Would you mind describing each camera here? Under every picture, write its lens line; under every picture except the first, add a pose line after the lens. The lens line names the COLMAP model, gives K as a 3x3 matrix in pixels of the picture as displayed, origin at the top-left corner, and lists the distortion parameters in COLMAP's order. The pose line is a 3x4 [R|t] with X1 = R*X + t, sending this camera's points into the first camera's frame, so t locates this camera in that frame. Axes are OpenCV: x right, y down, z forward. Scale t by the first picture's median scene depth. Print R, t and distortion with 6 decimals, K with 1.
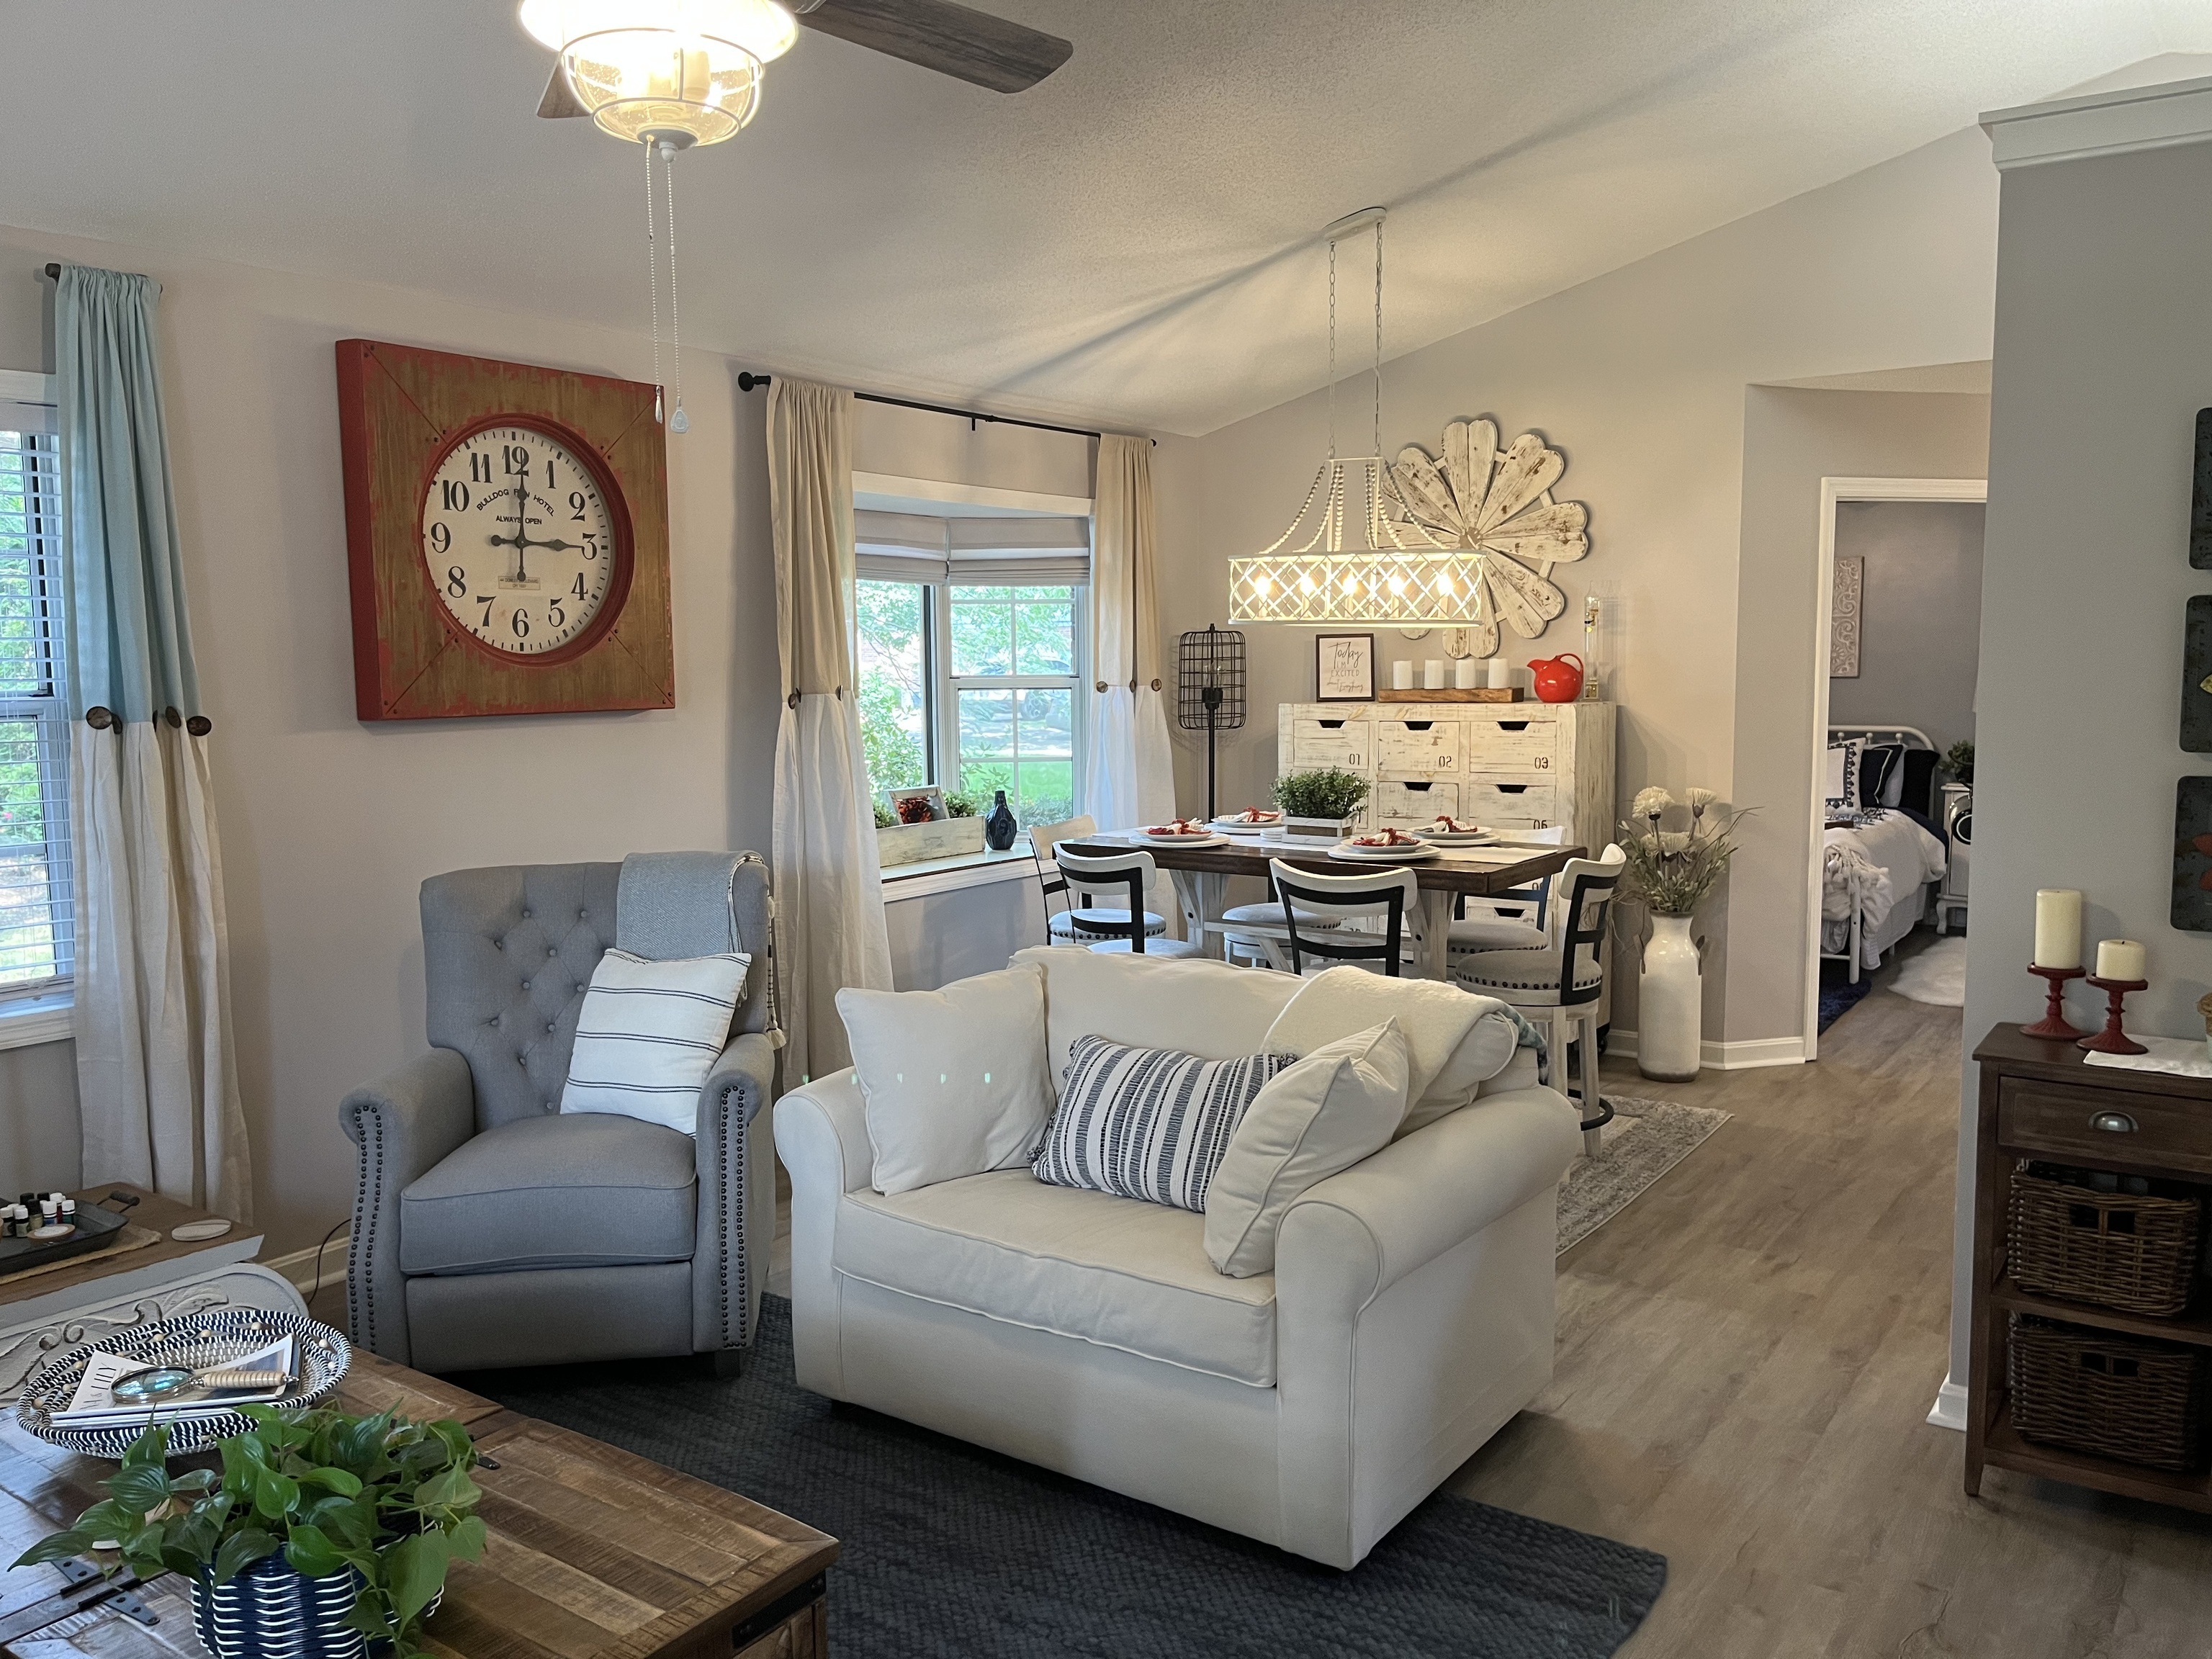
lens RADIAL K [[1614.6, 0, 1106.0], [0, 1614.6, 829.5], [0, 0, 1]] dist [0.054092, -0.097458]
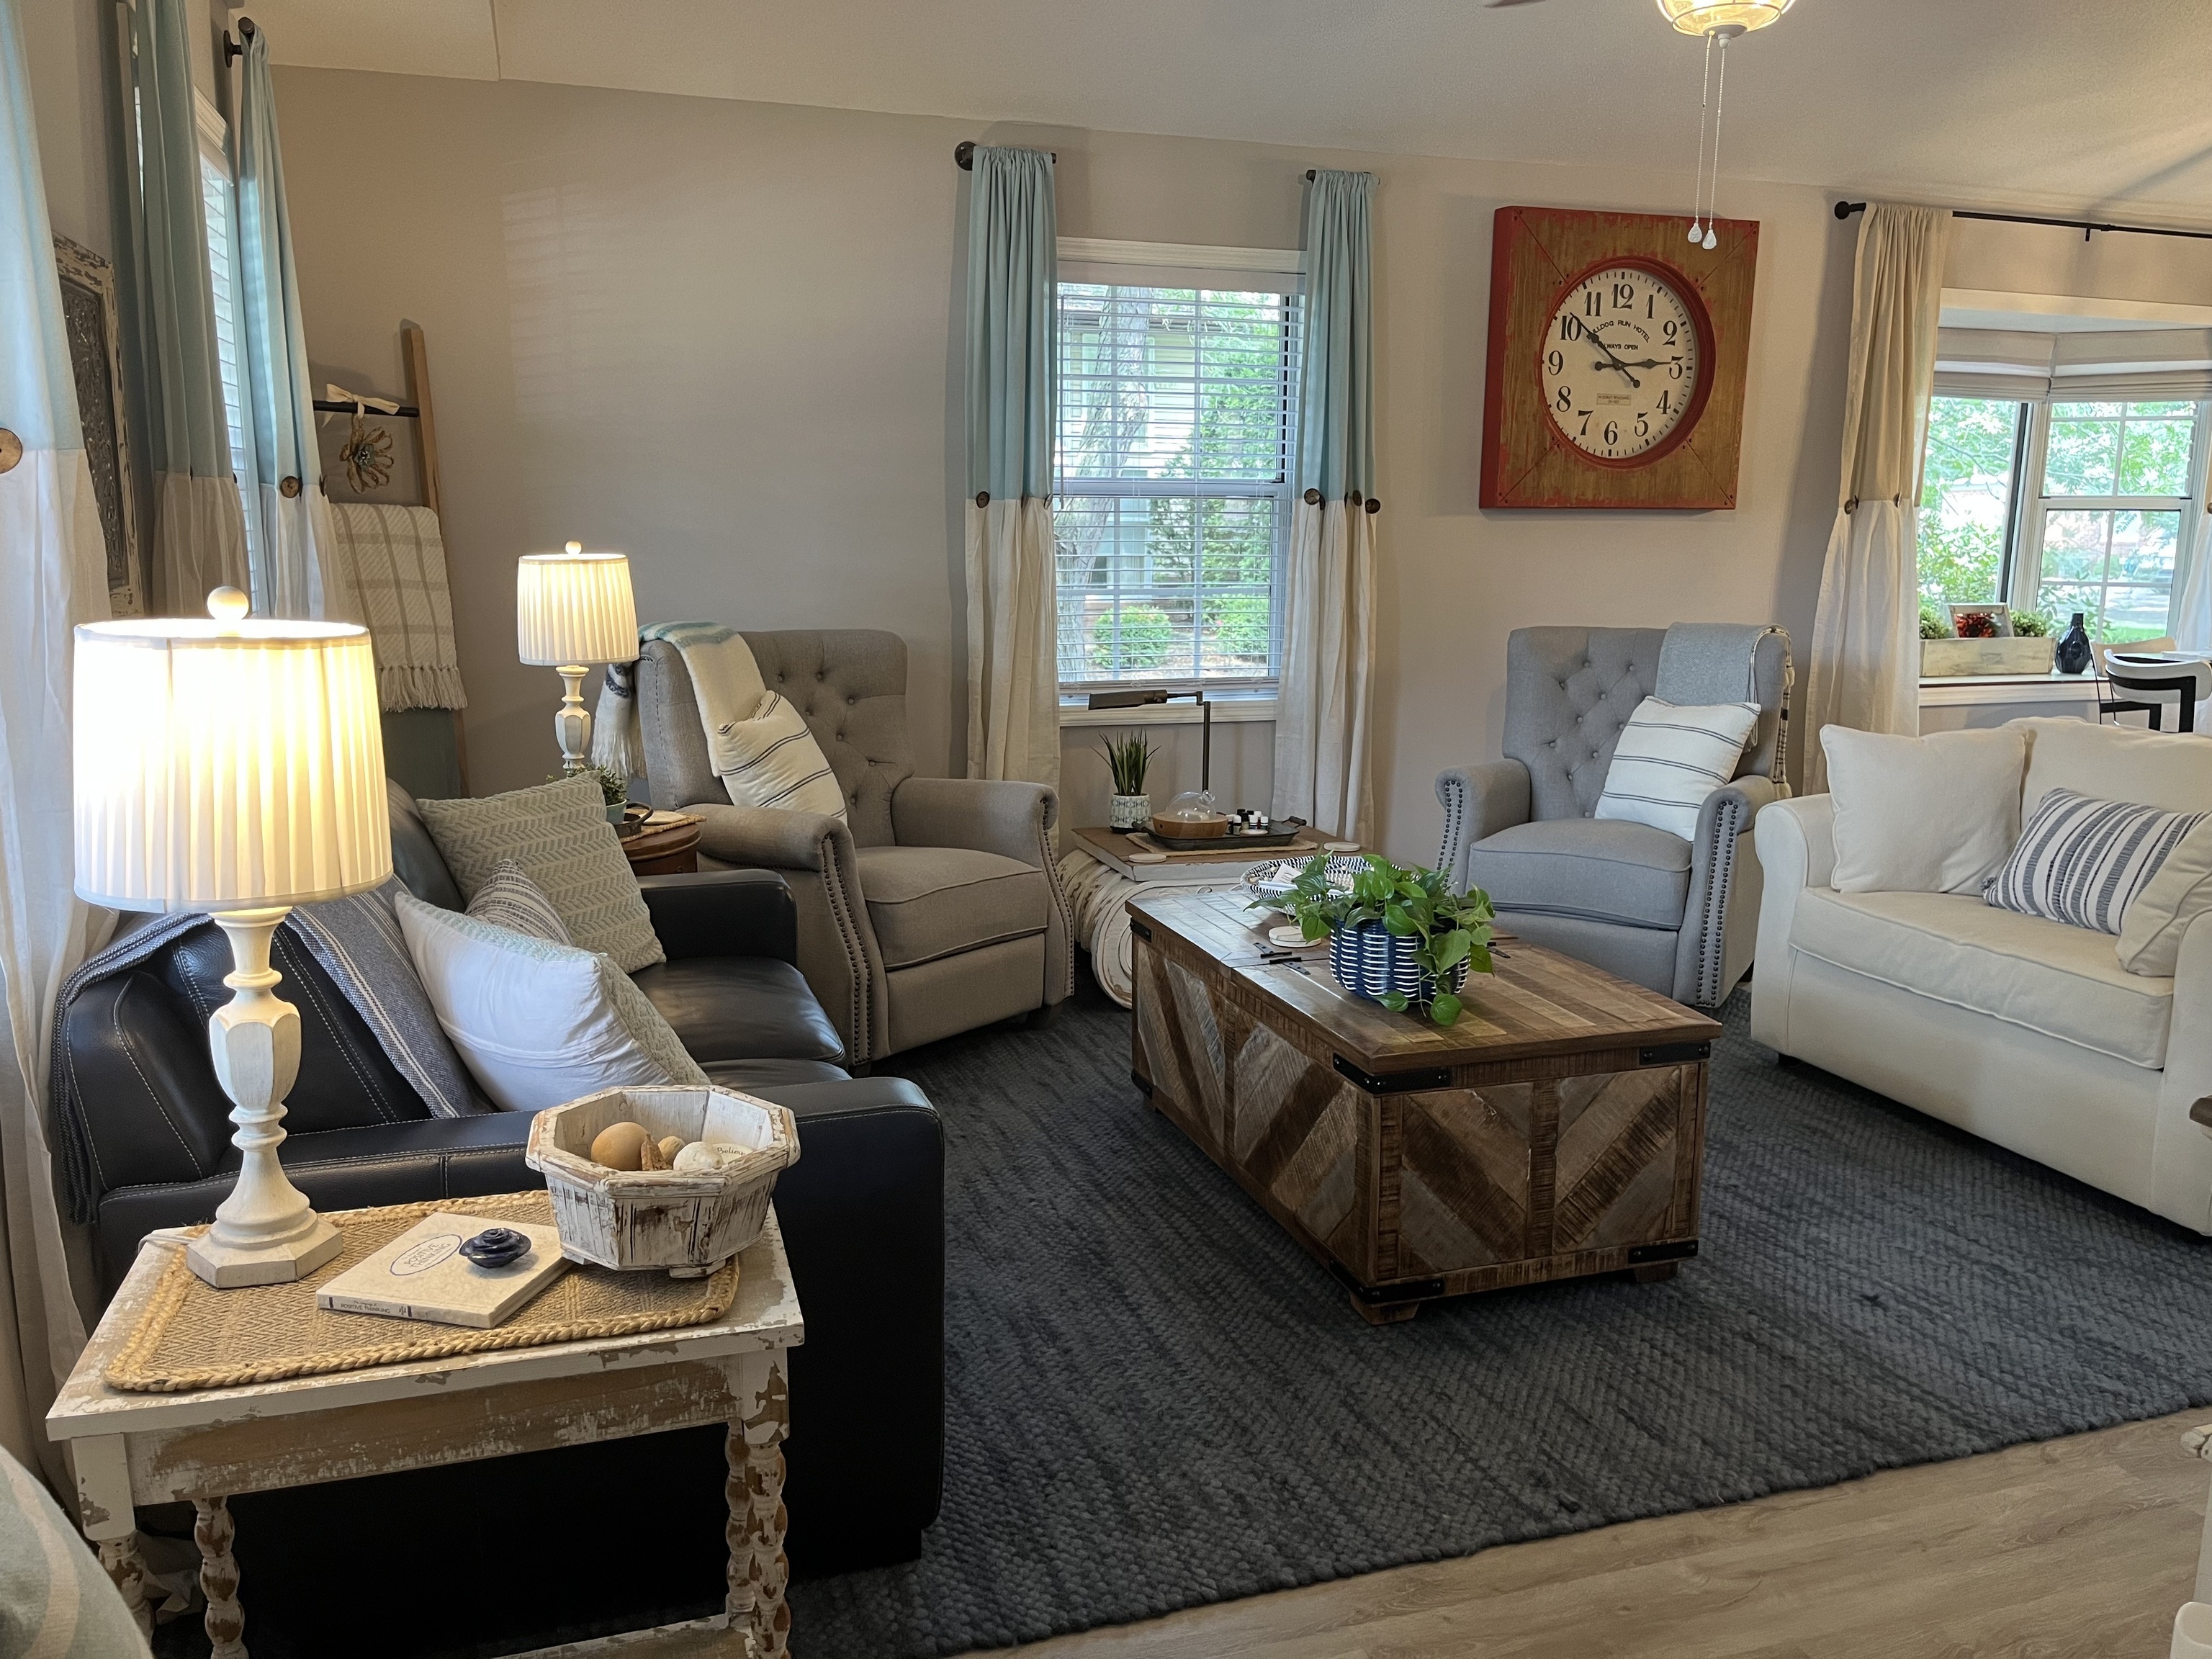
lens RADIAL K [[1635.7, 0, 1119.3], [0, 1635.7, 833.7], [0, 0, 1]] dist [0.065298, -0.098188]
pose [[0.796360, 0.125977, -0.591558, 0.130574], [-0.079887, 0.991407, 0.103584, 0.081613], [0.599524, -0.035232, 0.799581, -0.251888]]
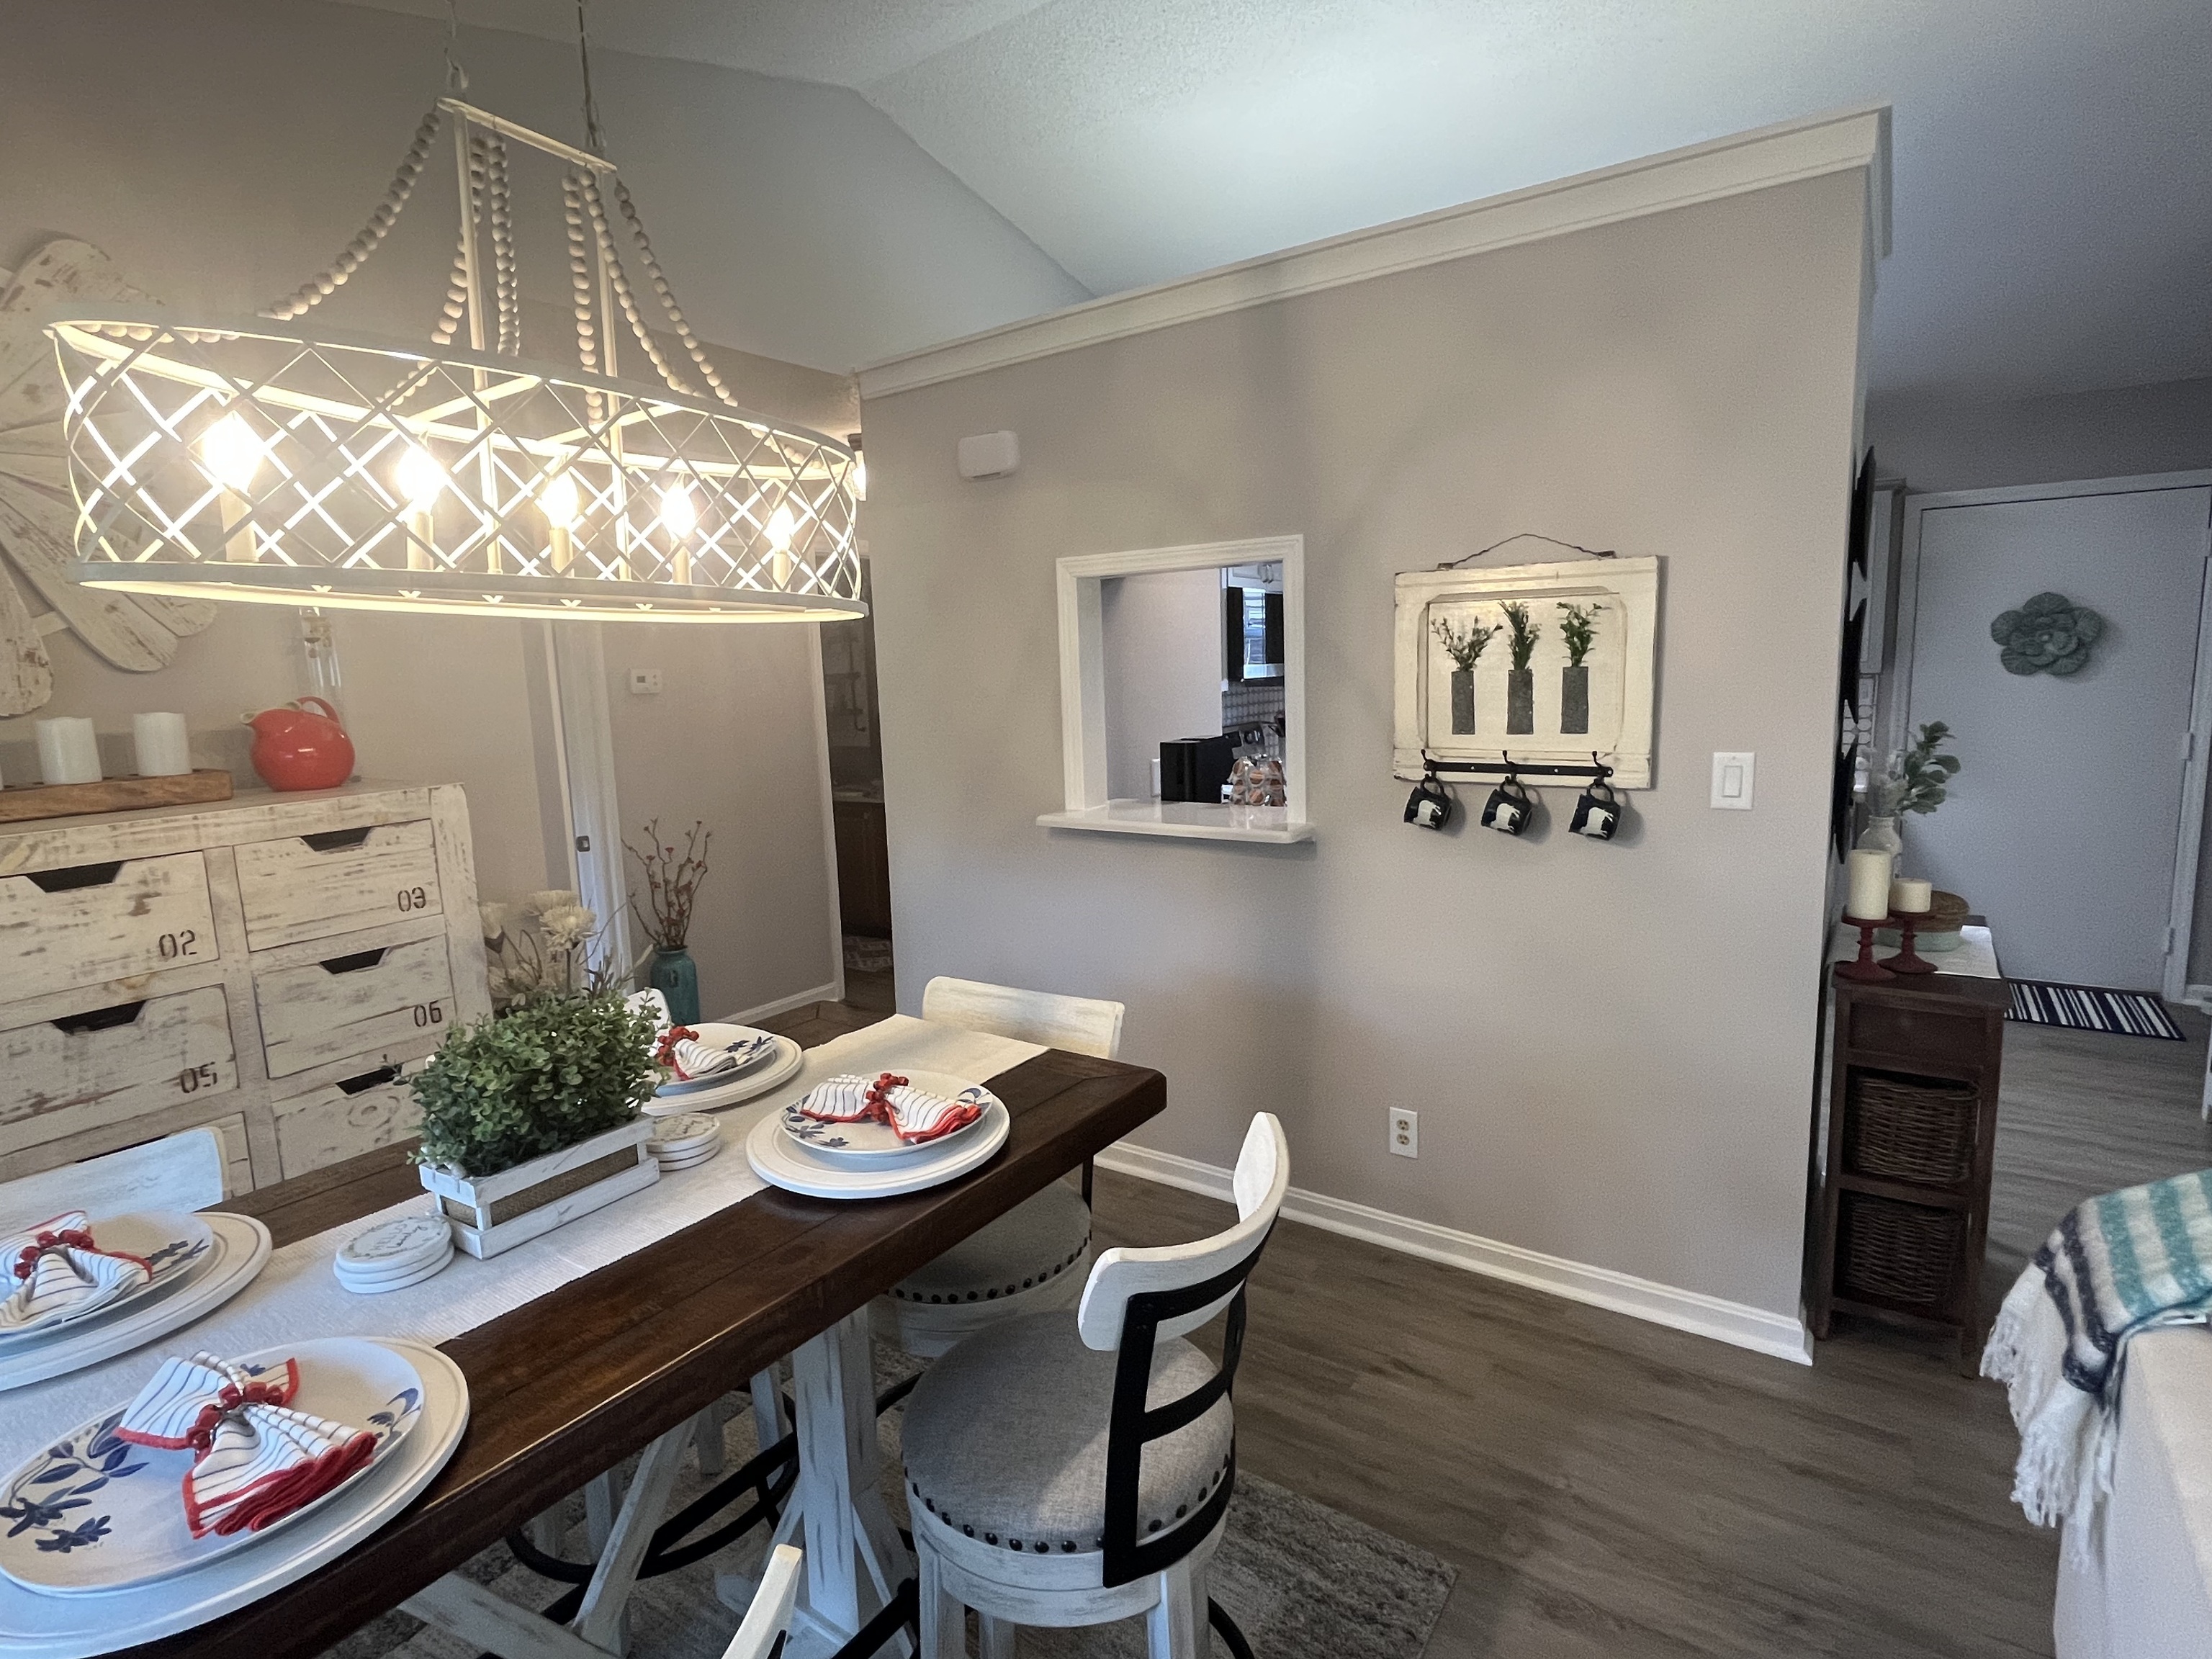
lens RADIAL K [[1121.4, 0, 1109.4], [0, 1121.4, 822.8], [0, 0, 1]] dist [-0.000195, 0.000354]
pose [[-0.015830, -0.128401, 0.991596, -0.098556], [0.140025, 0.981663, 0.129350, -0.082680], [-0.990021, 0.140896, 0.002440, 0.780520]]
